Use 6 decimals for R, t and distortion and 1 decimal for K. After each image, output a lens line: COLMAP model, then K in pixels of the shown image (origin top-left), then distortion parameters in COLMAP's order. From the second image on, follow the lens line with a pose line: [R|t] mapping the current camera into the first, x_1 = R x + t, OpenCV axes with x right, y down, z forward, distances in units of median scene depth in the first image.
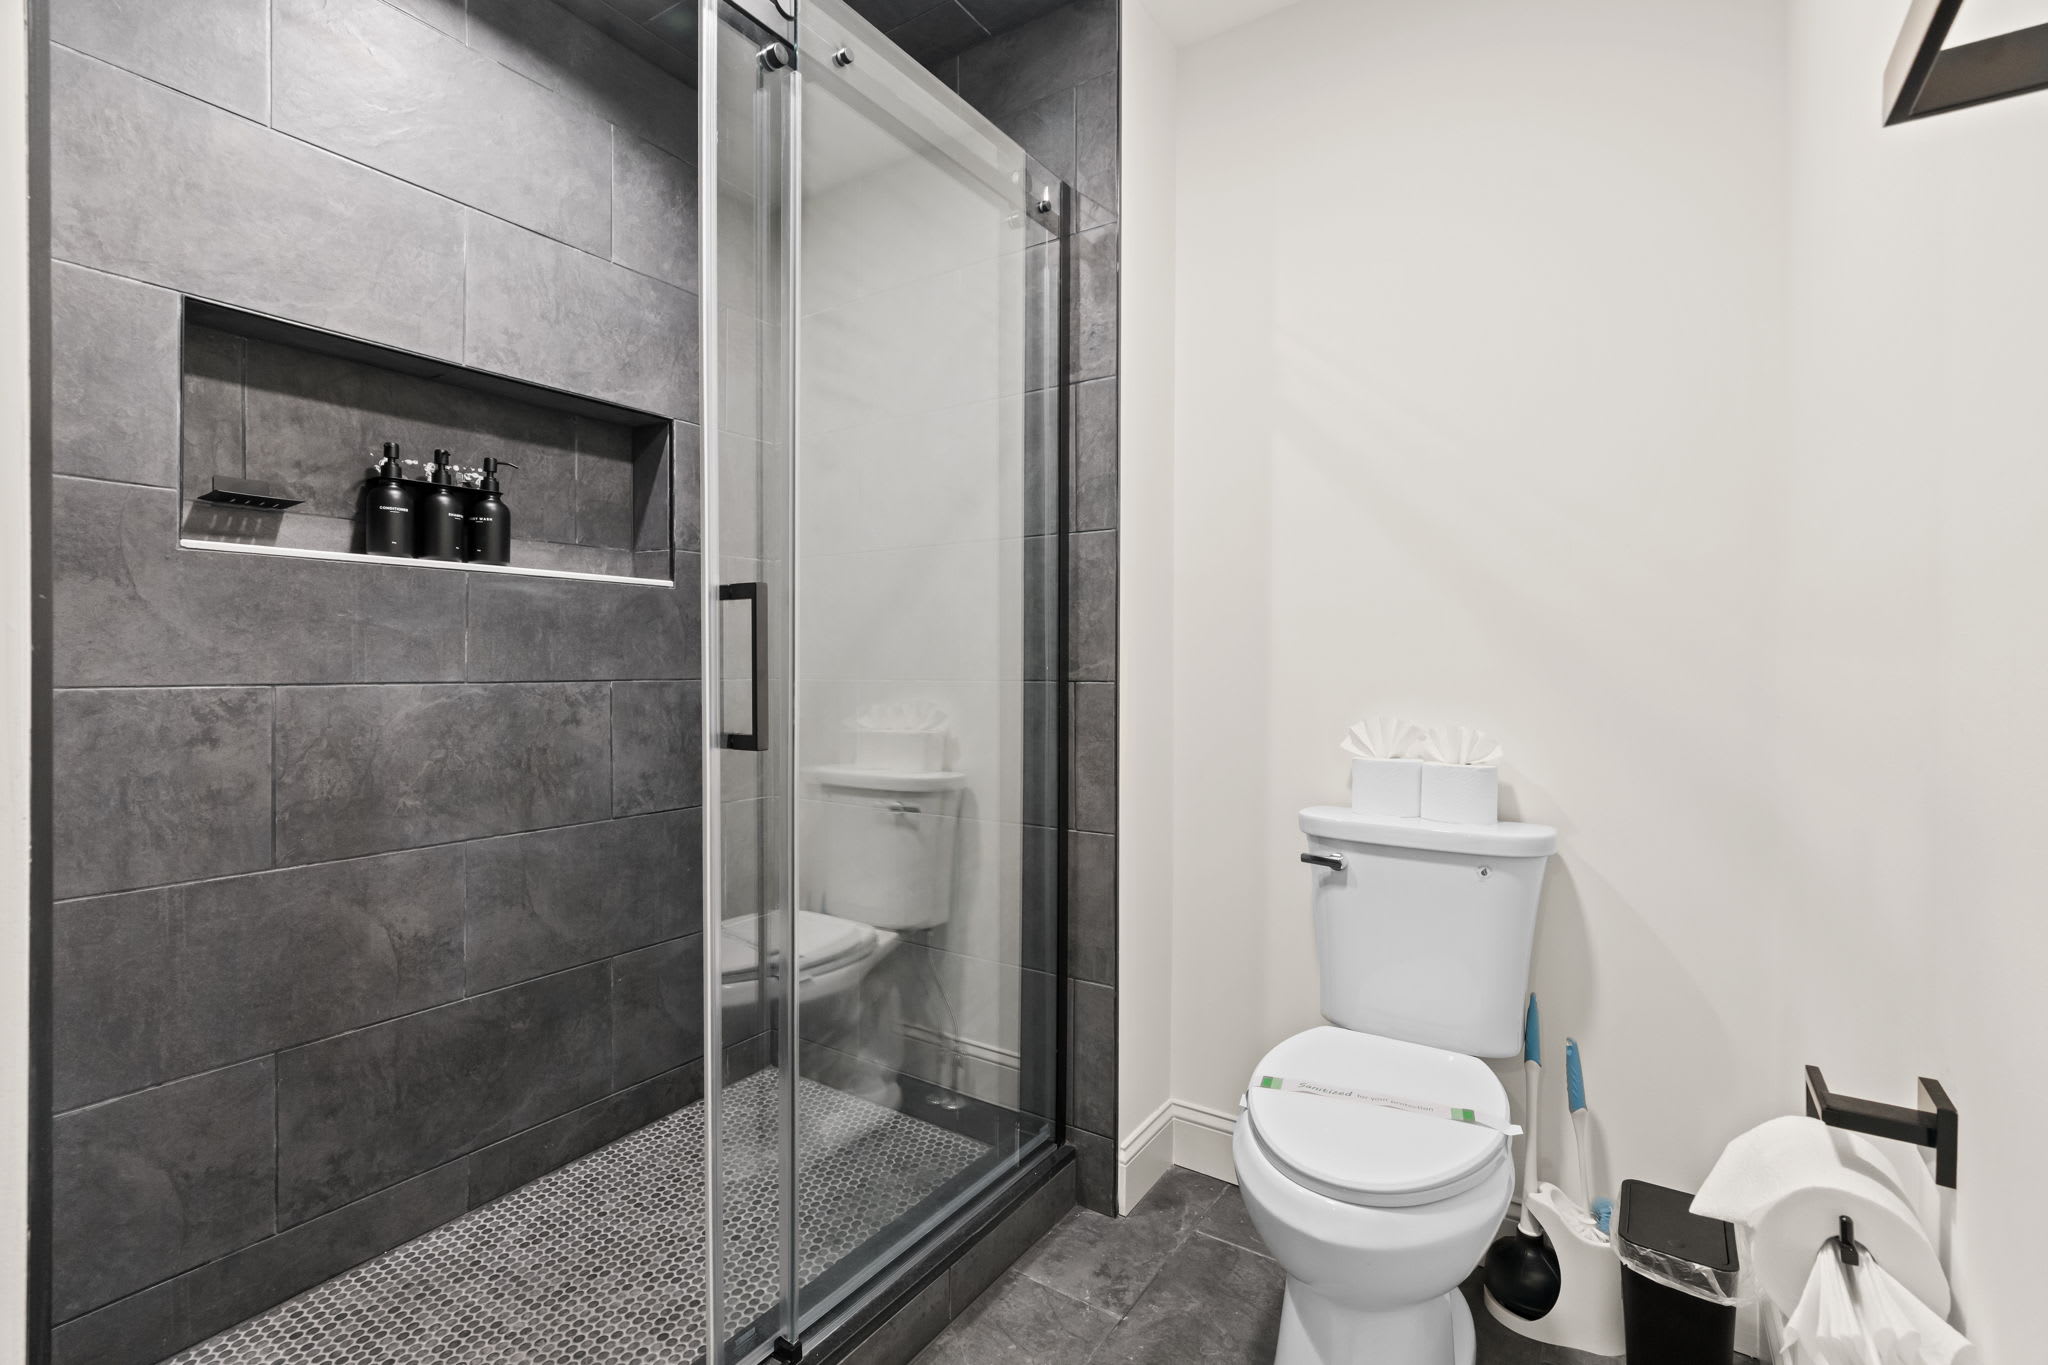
lens RADIAL K [[927.5, 0, 1031.7], [0, 927.5, 681.3], [0, 0, 1]] dist [-0.004977, 0.002696]
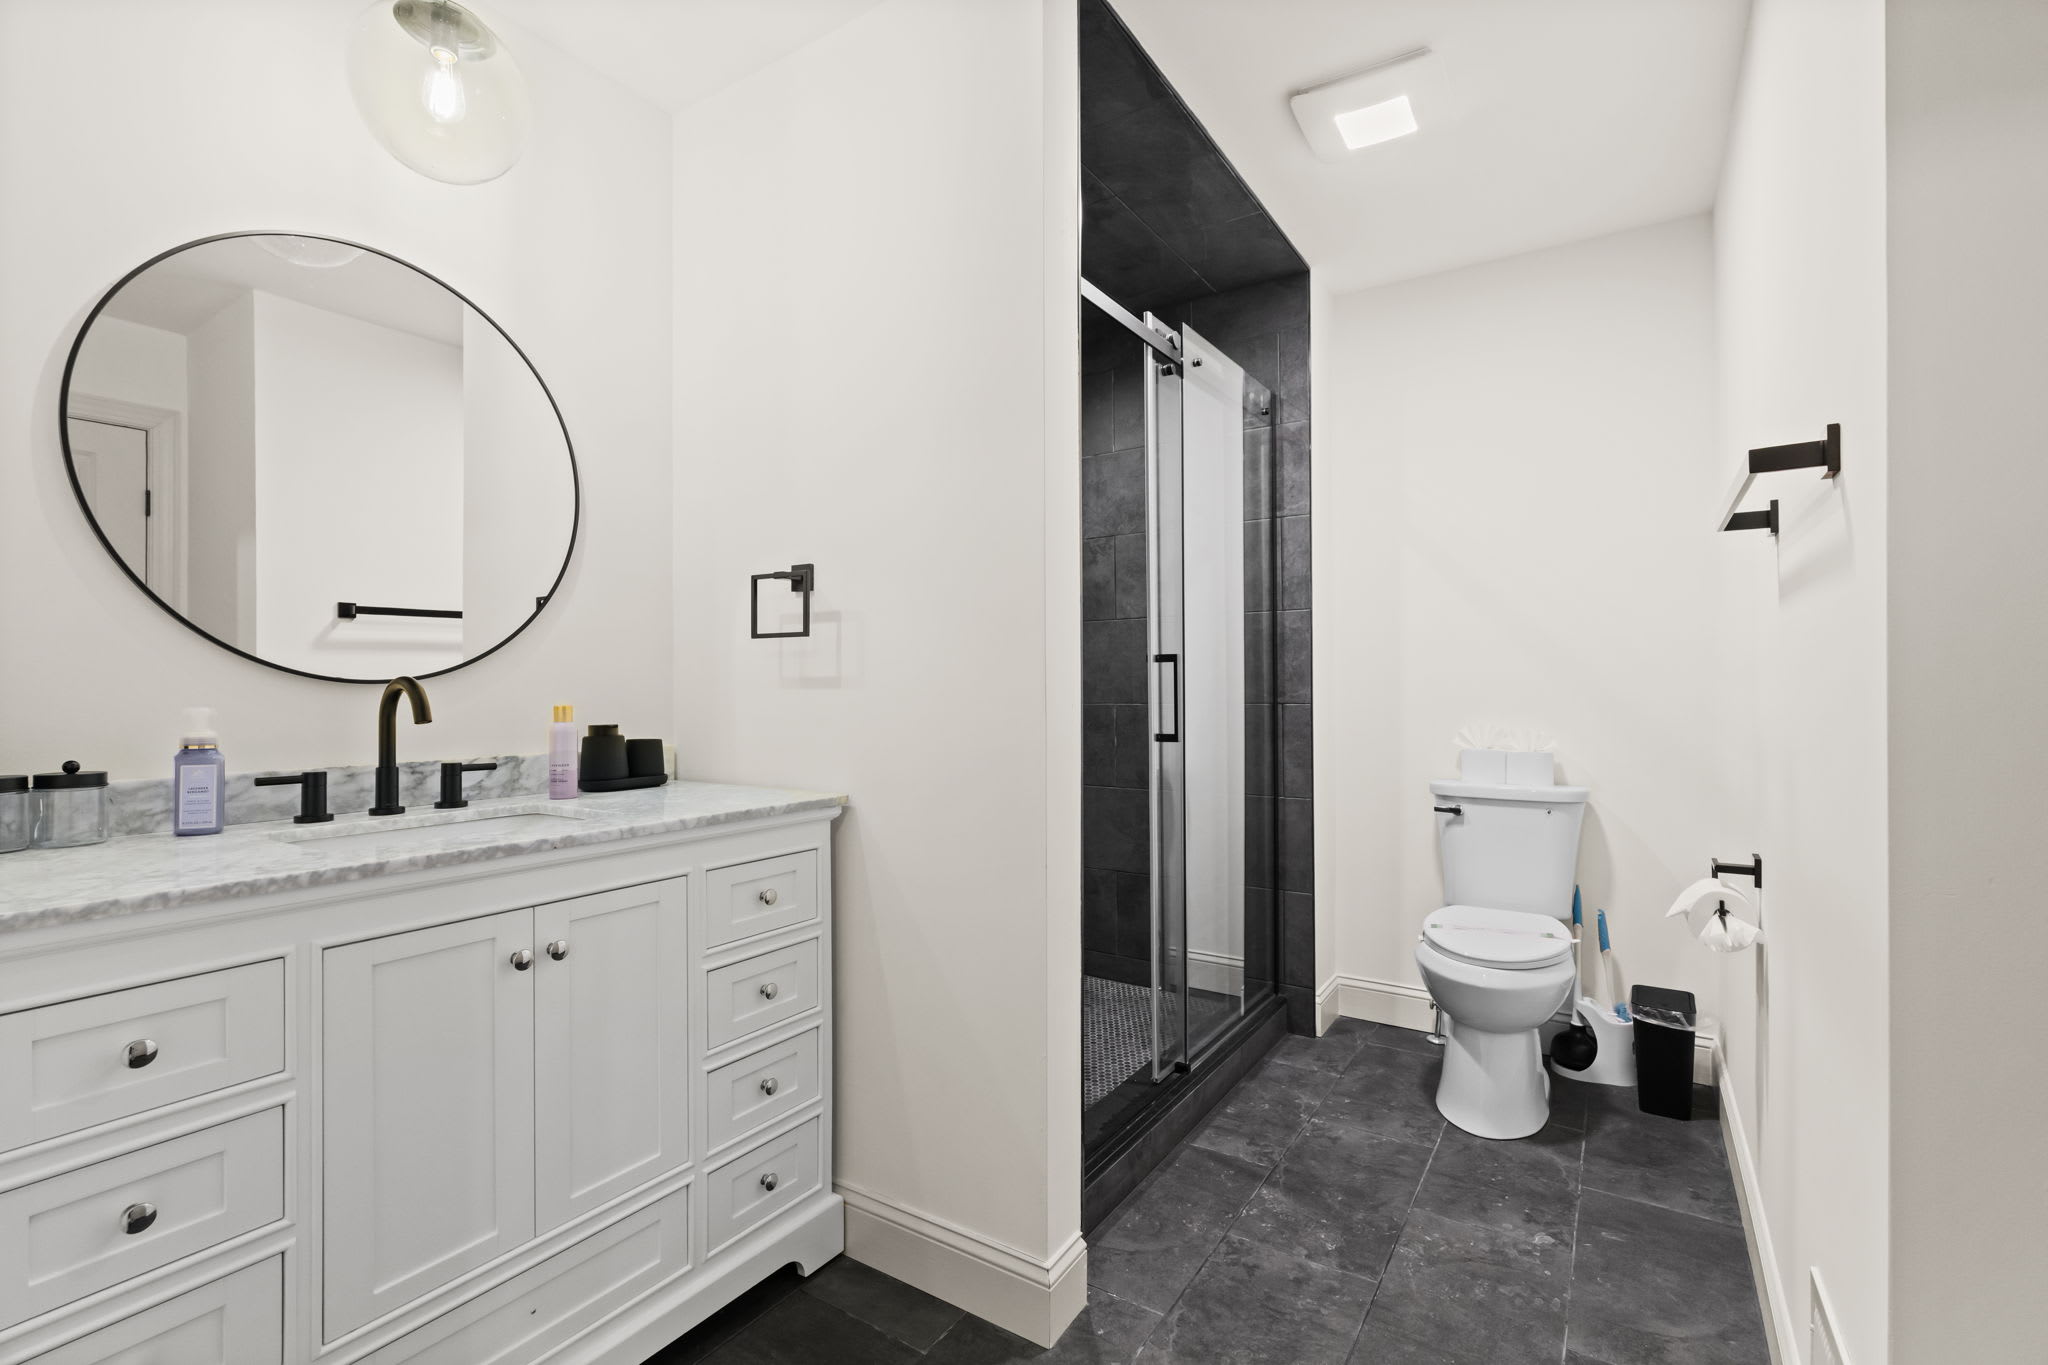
lens RADIAL K [[927.5, 0, 1019.5], [0, 927.5, 693.7], [0, 0, 1]] dist [-0.004977, 0.002696]
pose [[0.999954, -0.009574, 0.000247, -0.453077], [0.009576, 0.999910, -0.009392, -0.006963], [-0.000157, 0.009394, 0.999956, -0.664077]]
